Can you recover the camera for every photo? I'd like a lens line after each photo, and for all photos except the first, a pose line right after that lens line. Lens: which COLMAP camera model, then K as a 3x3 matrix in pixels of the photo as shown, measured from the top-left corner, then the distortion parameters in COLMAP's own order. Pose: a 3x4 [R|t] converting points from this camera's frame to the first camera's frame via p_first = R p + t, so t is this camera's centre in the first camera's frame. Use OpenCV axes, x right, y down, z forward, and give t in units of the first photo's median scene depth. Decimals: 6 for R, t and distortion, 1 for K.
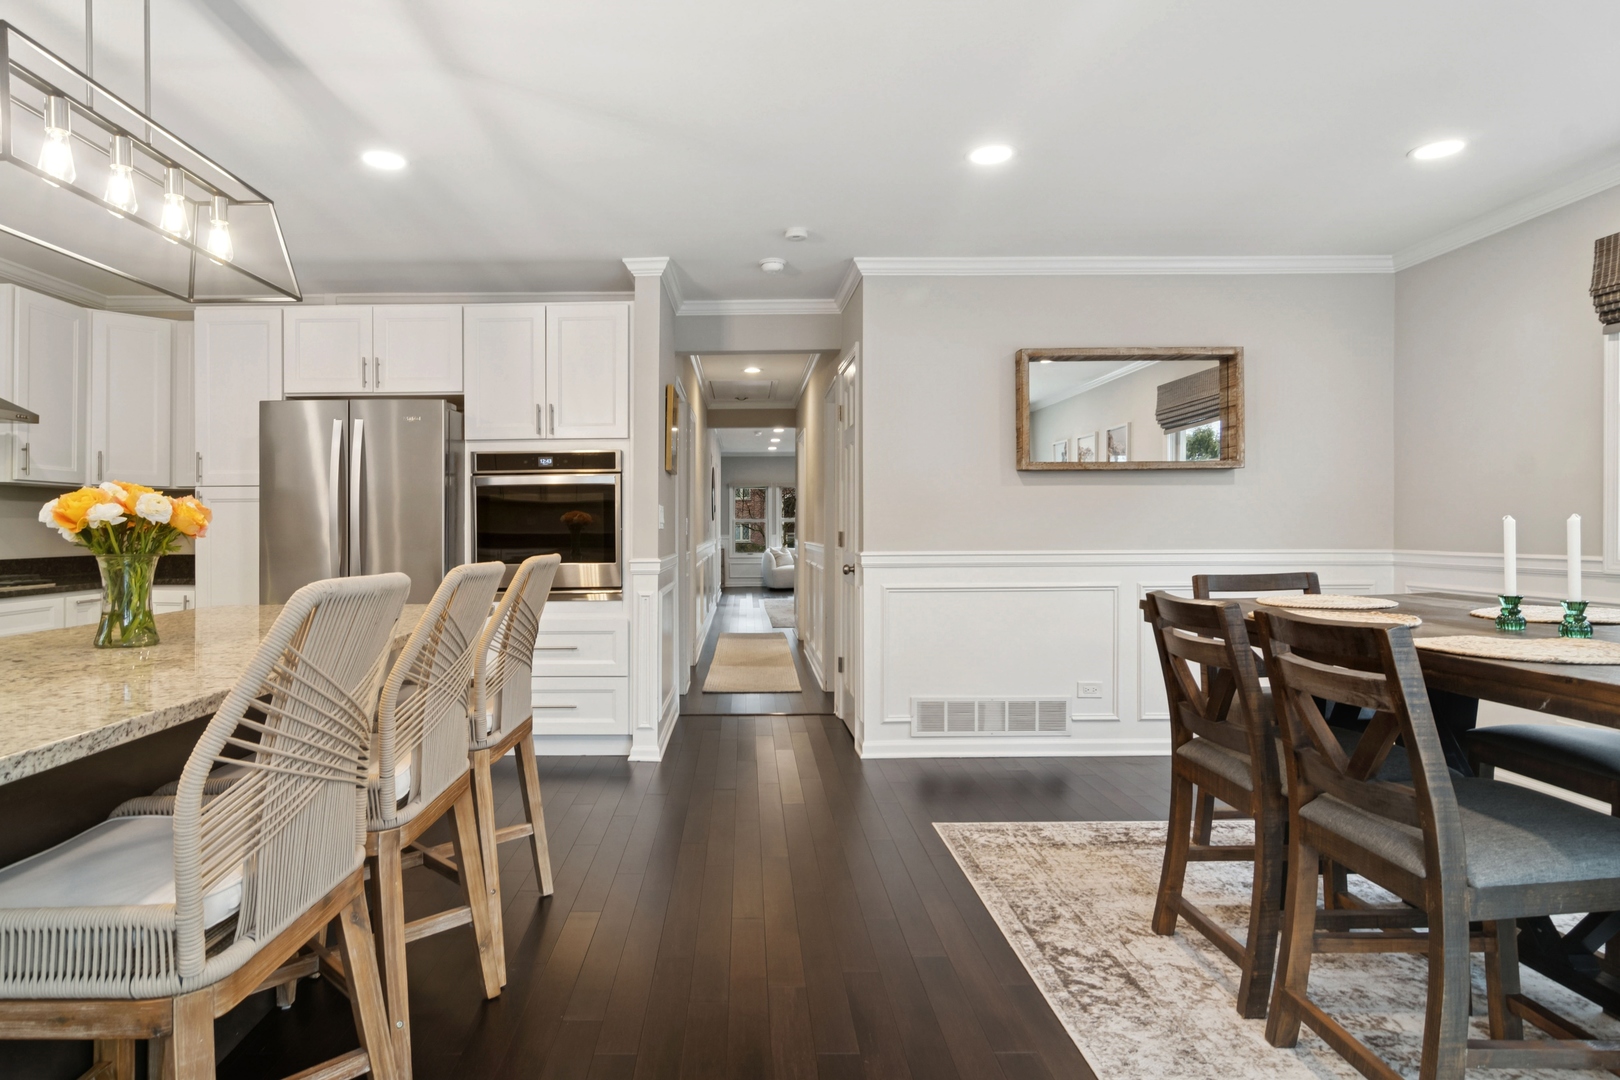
lens RADIAL K [[930.6, 0, 728.8], [0, 930.6, 537.3], [0, 0, 1]] dist [-0.000182, 0.001315]
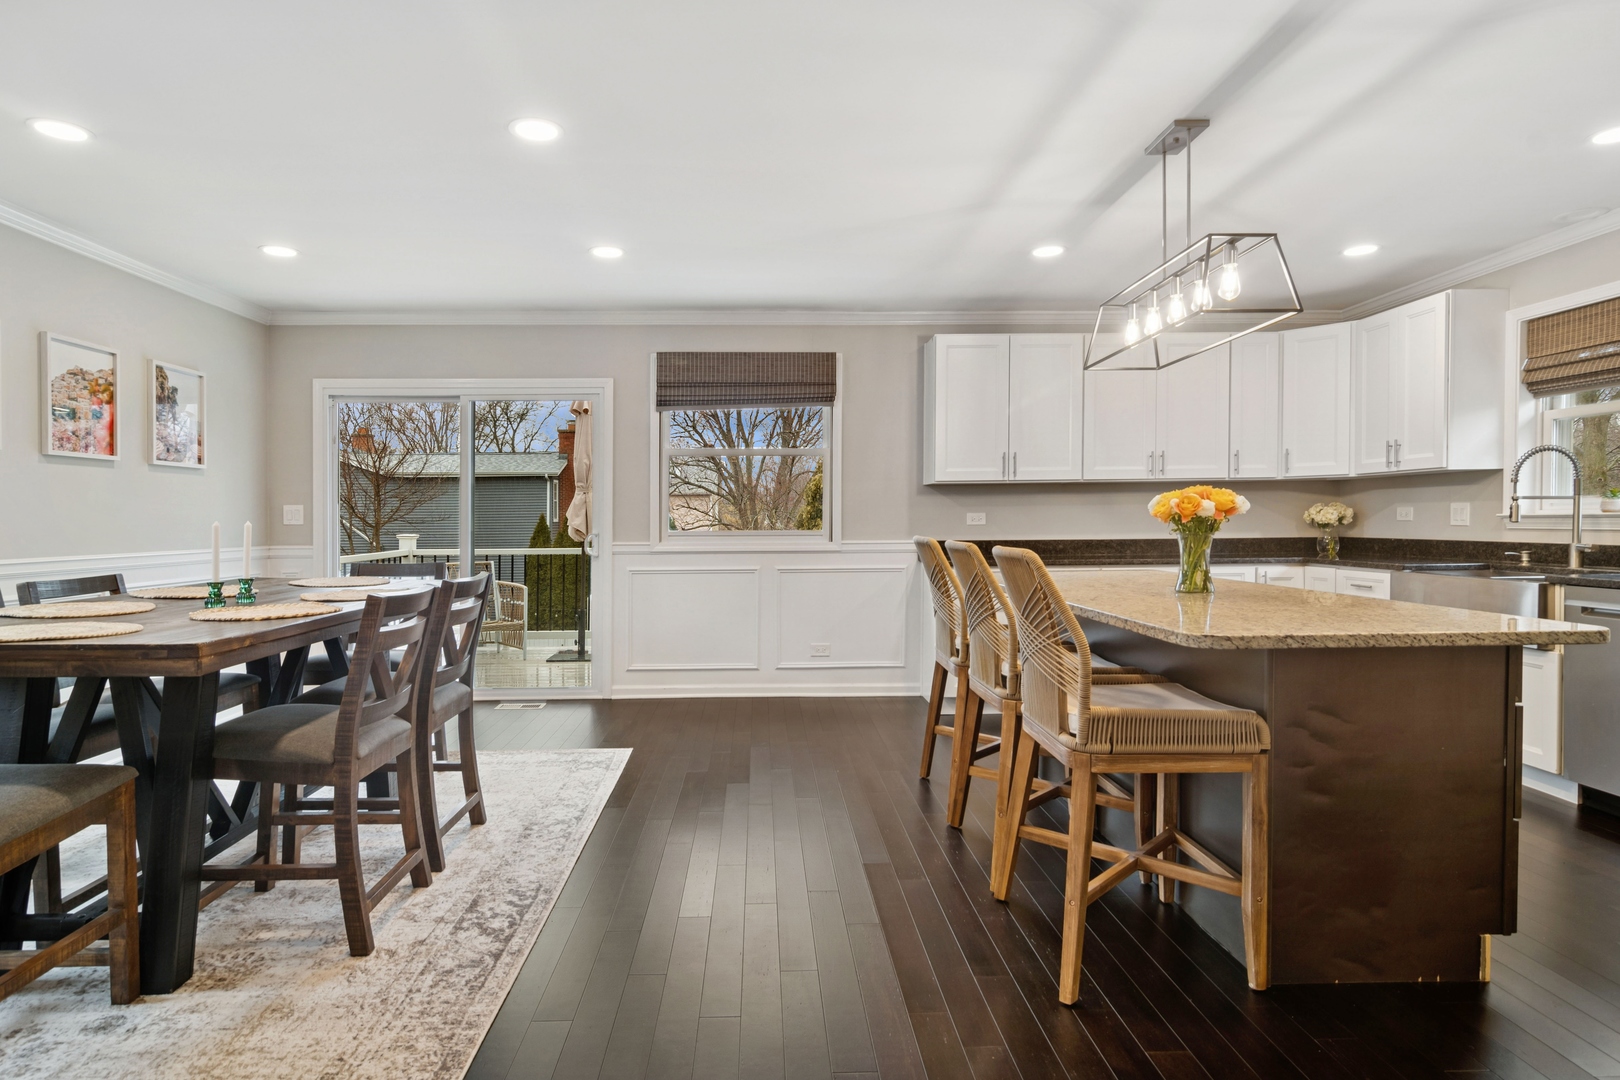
lens RADIAL K [[870.7, 0, 778.8], [0, 870.7, 533.9], [0, 0, 1]] dist [-0.002568, 0.000246]
pose [[-0.999113, 0.013915, -0.039751, 0.068381], [0.012890, 0.999580, 0.025937, -0.023139], [0.040096, 0.025402, -0.998873, 1.881067]]
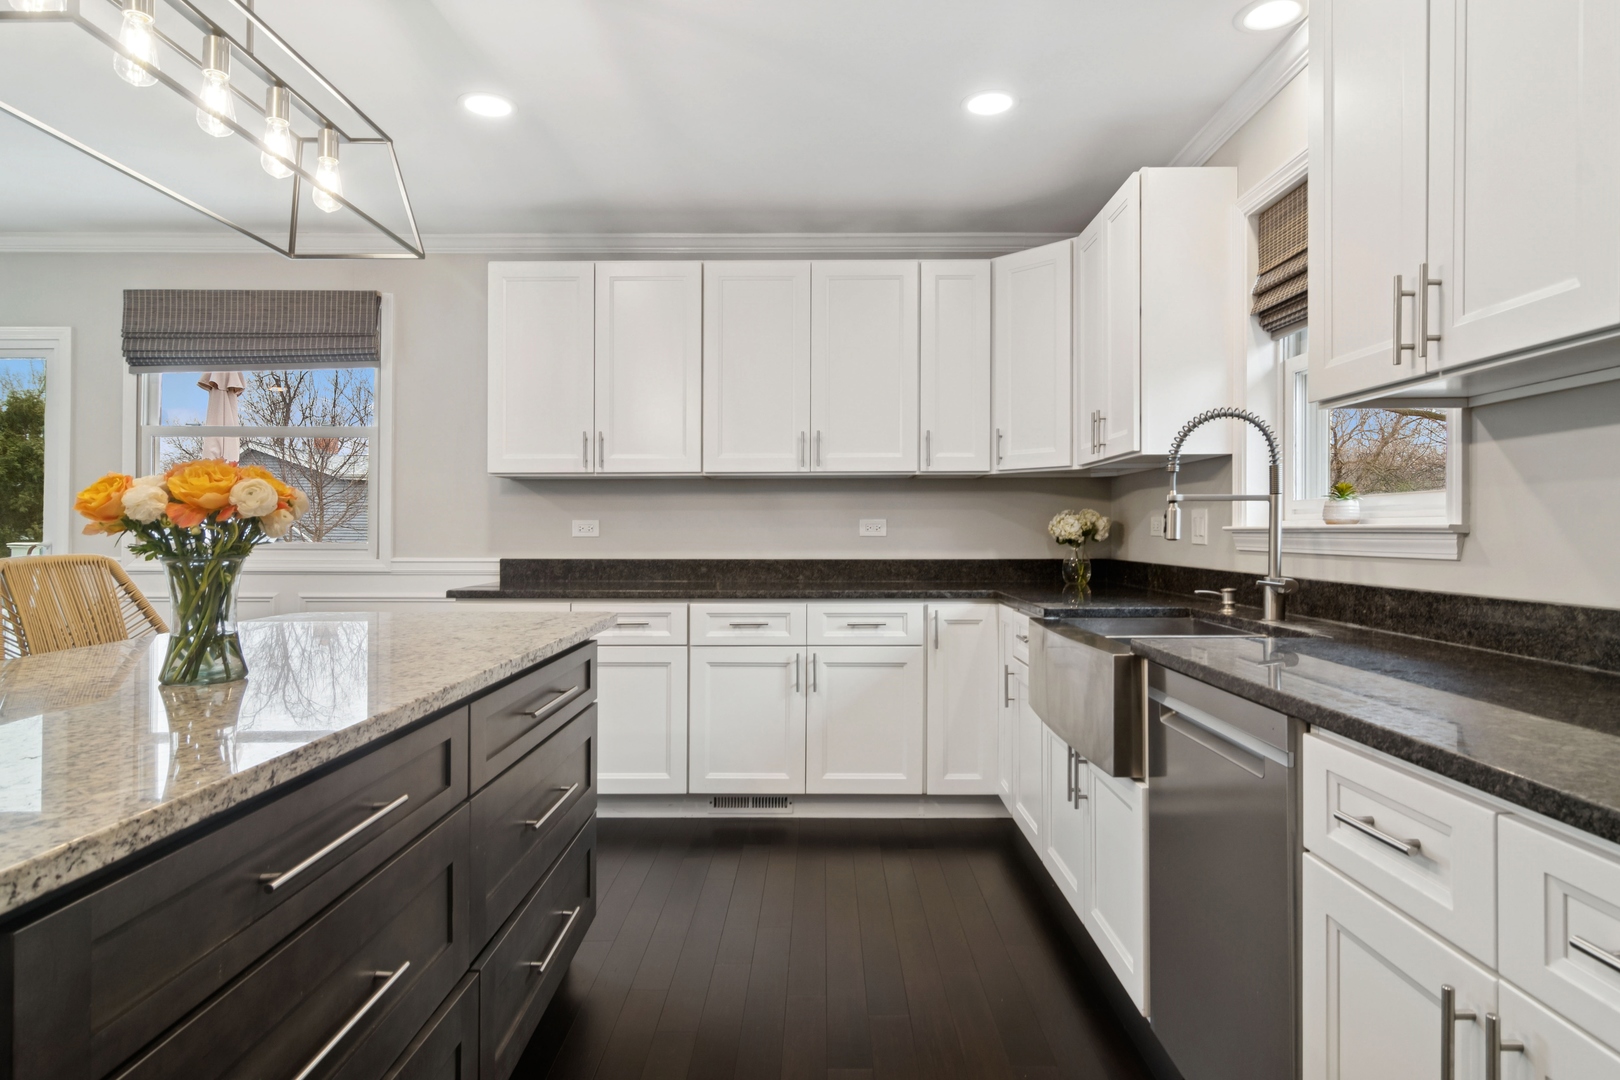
lens RADIAL K [[914.6, 0, 809.8], [0, 914.6, 522.4], [0, 0, 1]] dist [-0.004266, -0.000653]
pose [[-0.999882, 0.004426, -0.014710, -0.876746], [0.004412, 0.999990, 0.000956, -0.007698], [0.014714, 0.000890, -0.999891, 1.343309]]
